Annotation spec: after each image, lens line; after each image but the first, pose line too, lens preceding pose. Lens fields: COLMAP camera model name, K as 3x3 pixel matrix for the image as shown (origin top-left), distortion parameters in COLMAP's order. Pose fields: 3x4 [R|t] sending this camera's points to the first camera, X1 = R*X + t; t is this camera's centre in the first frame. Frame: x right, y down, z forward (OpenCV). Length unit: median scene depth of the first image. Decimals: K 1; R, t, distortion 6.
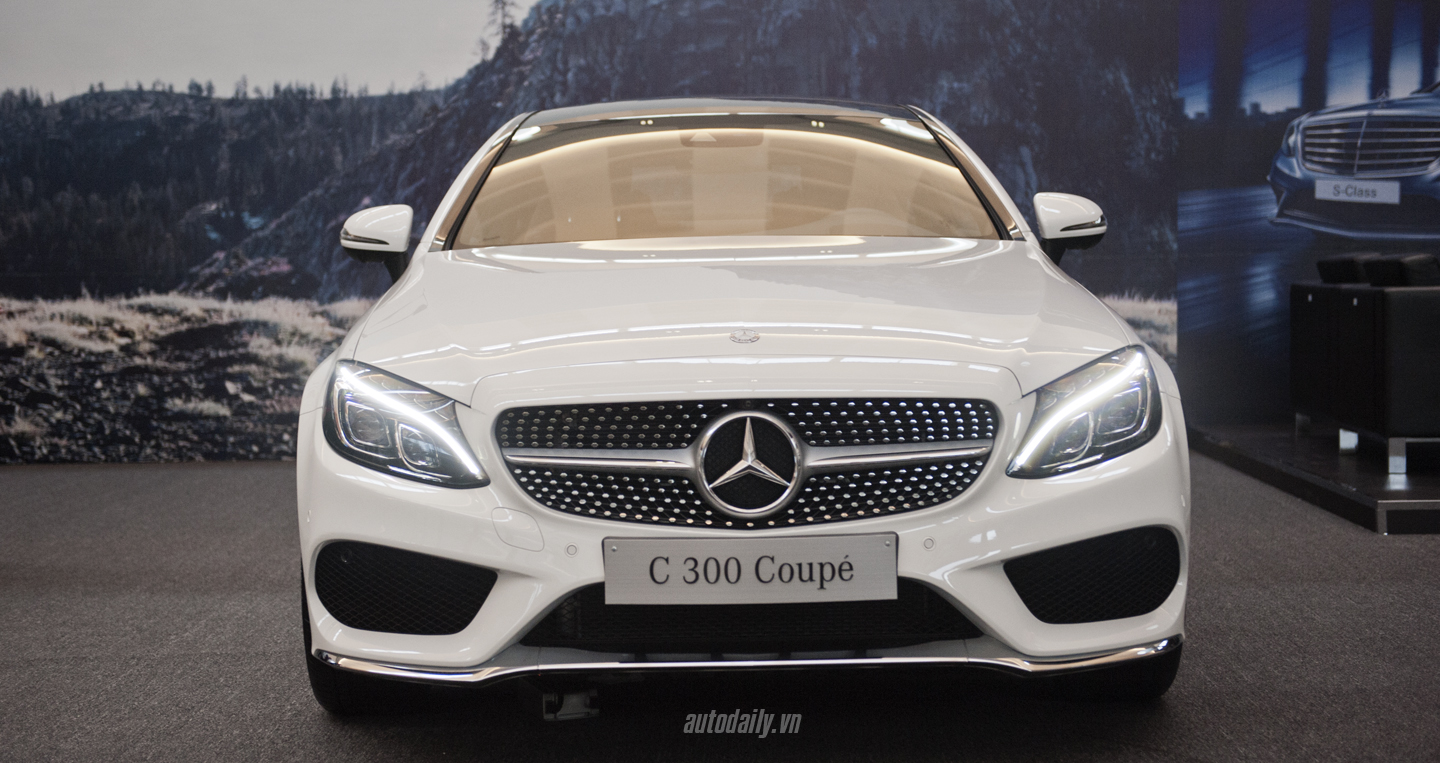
lens RADIAL K [[2284.5, 0, 720.0], [0, 2284.5, 381.5], [0, 0, 1]] dist [0.139305, -0.032541]
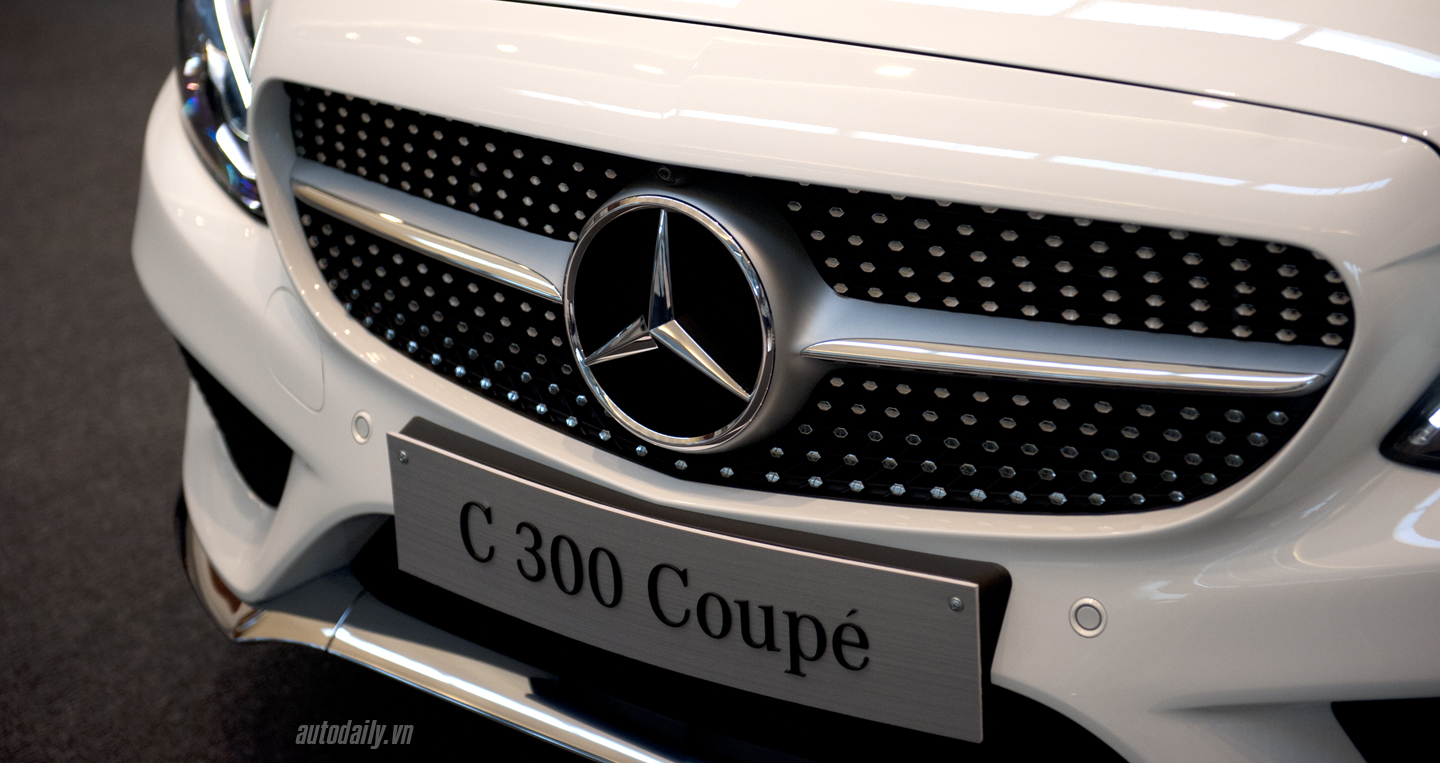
lens RADIAL K [[2505.1, 0, 720.0], [0, 2505.1, 381.5], [0, 0, 1]] dist [-0.005073, -0.015104]
pose [[0.819194, 0.196901, -0.538657, 0.239805], [-0.003442, 0.940889, 0.338697, -0.094439], [0.573507, -0.275605, 0.771448, 0.643626]]
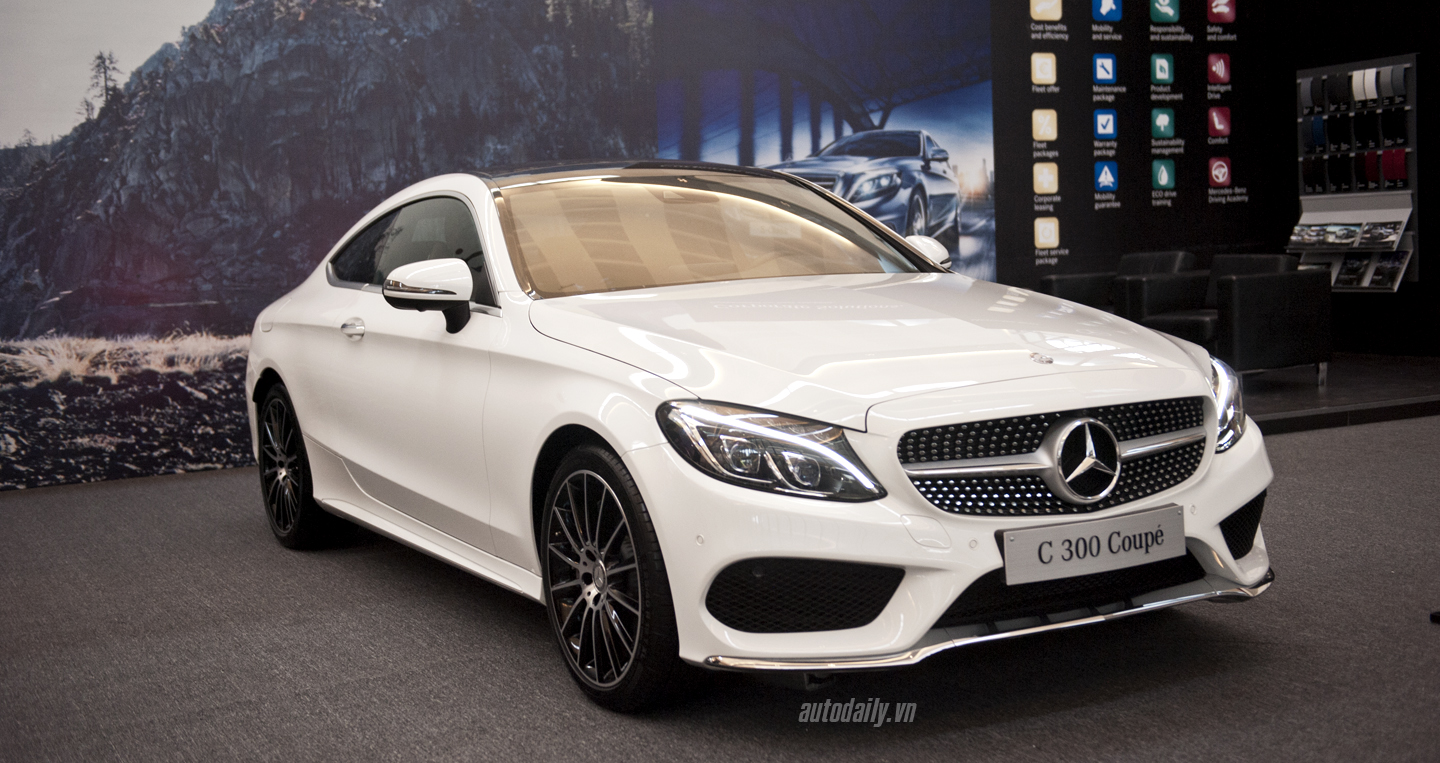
lens RADIAL K [[1749.8, 0, 720.0], [0, 1749.8, 381.5], [0, 0, 1]] dist [0.091780, 0.046819]
pose [[0.861472, -0.062459, 0.503949, -0.614430], [0.058159, 0.998012, 0.024273, -0.040126], [-0.504464, 0.008398, 0.863392, 0.258553]]
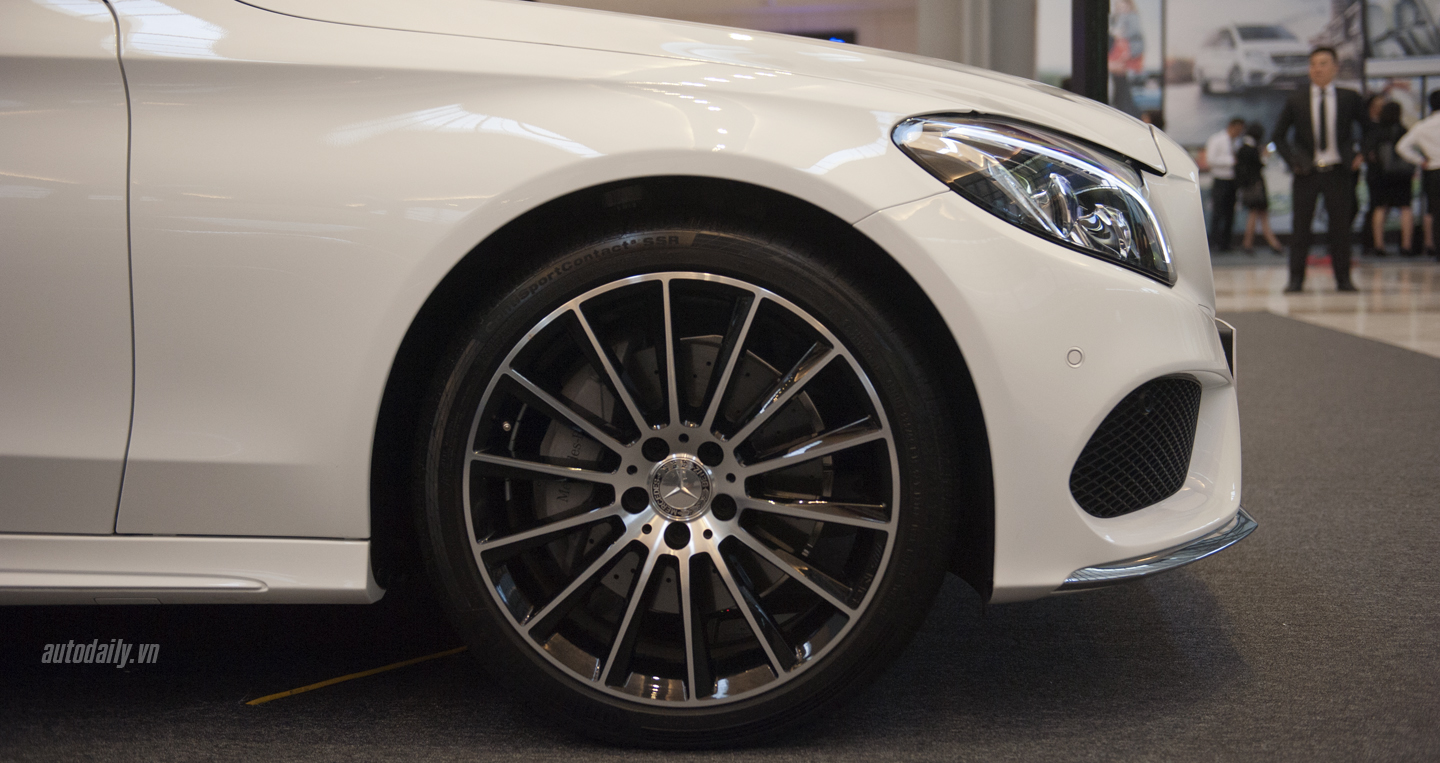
lens RADIAL K [[1749.8, 0, 720.0], [0, 1749.8, 381.5], [0, 0, 1]] dist [0.091780, 0.046819]
pose [[0.038490, -0.082298, 0.995864, -0.668535], [0.076660, 0.993909, 0.079173, 0.021220], [-0.996314, 0.073296, 0.044564, 1.104140]]
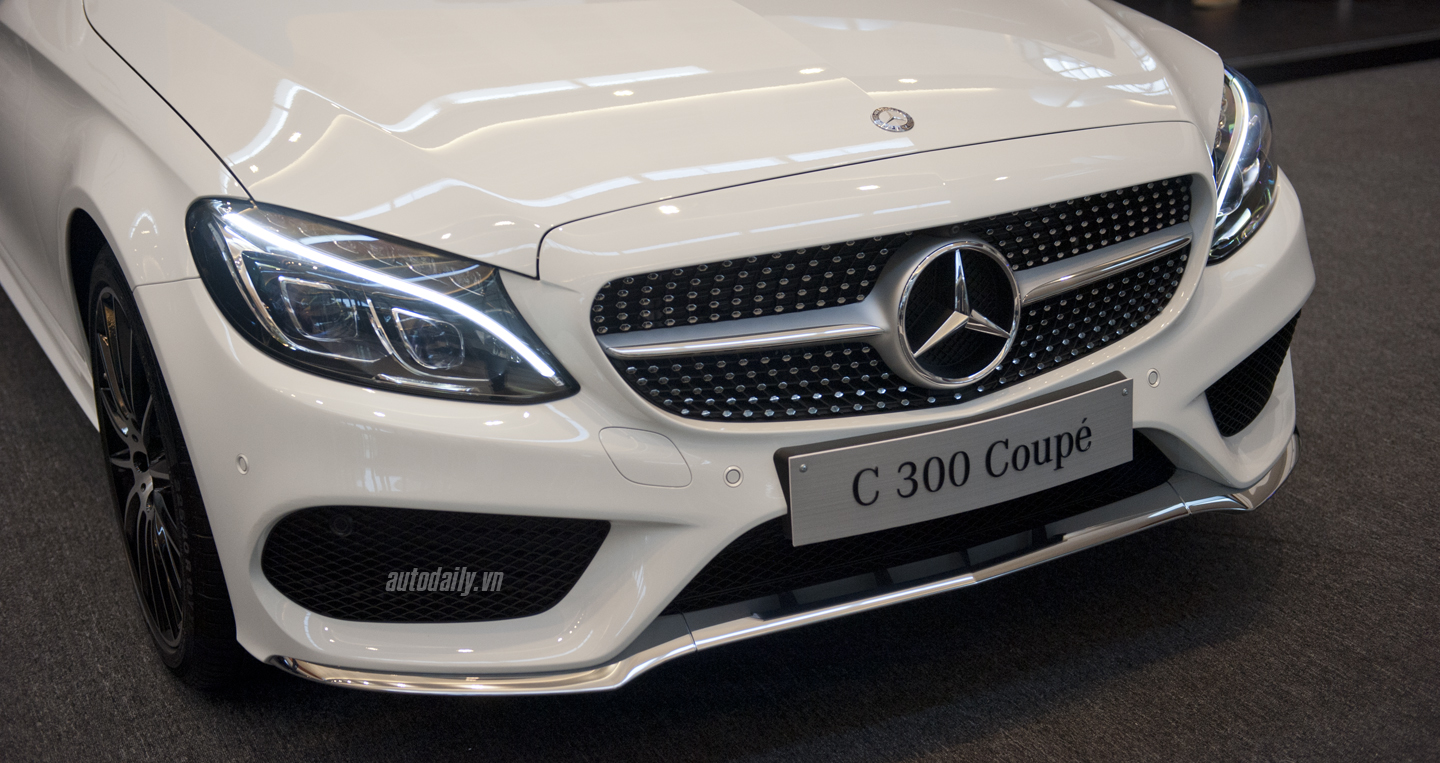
lens RADIAL K [[1922.6, 0, 720.0], [0, 1922.6, 381.5], [0, 0, 1]] dist [0.140782, 0.001683]
pose [[0.879351, -0.169212, 0.445094, -0.303324], [0.051663, 0.963116, 0.264081, -0.099077], [-0.473363, -0.209225, 0.855659, 0.502124]]
